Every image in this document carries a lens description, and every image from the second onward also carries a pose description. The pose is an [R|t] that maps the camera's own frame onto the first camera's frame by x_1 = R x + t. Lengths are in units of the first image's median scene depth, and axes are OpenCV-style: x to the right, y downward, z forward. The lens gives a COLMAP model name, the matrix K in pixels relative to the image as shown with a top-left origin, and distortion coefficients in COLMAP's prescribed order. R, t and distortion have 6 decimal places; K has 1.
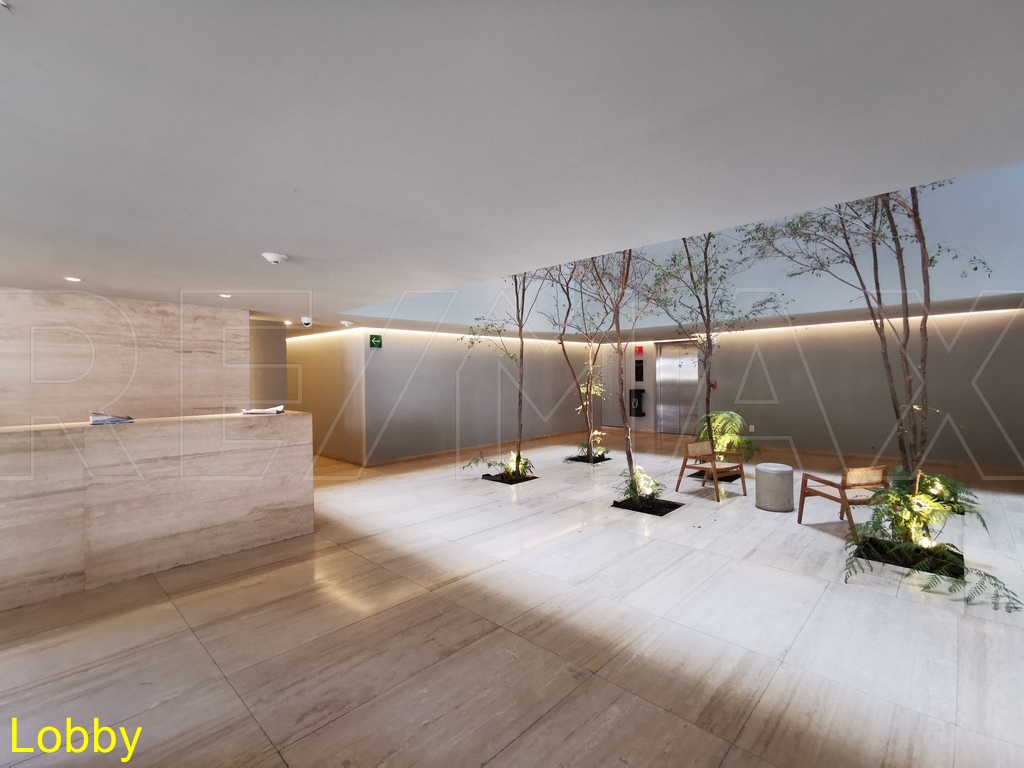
lens RADIAL K [[470.5, 0, 512.0], [0, 470.5, 384.0], [0, 0, 1]] dist [0.001878, 0.001328]
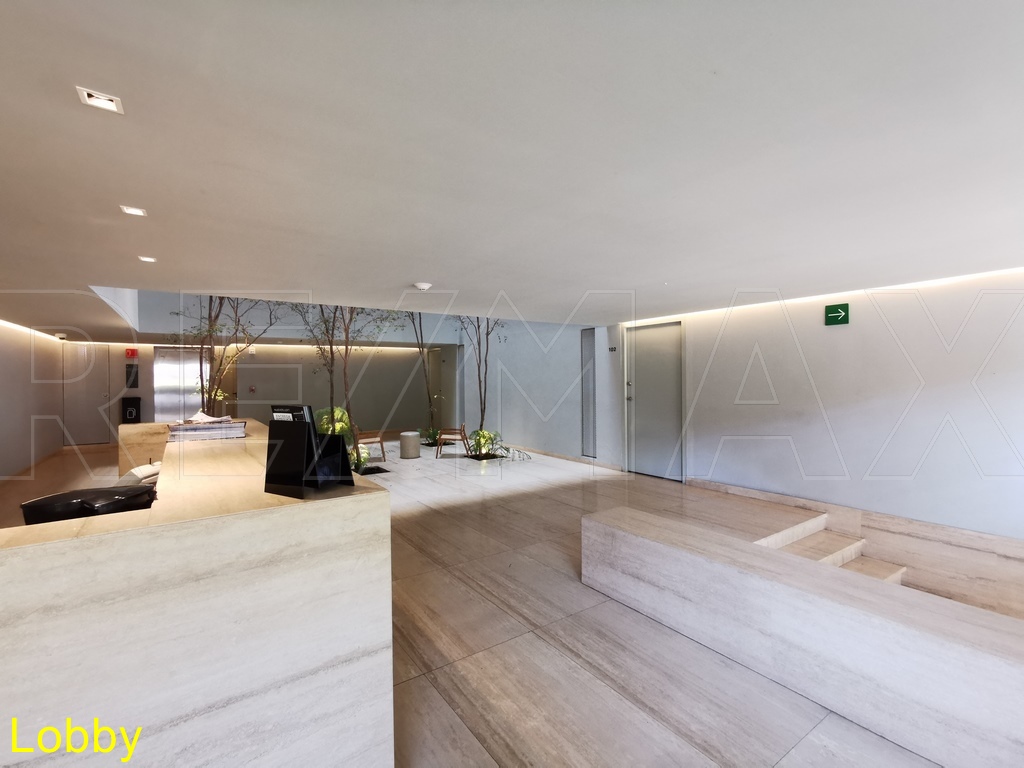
lens RADIAL K [[470.5, 0, 512.0], [0, 470.5, 384.0], [0, 0, 1]] dist [0.001878, 0.001328]
pose [[0.185051, 0.009455, 0.982683, -1.823177], [0.013018, 0.999842, -0.012071, 0.024894], [-0.982643, 0.015026, 0.184899, 0.529159]]
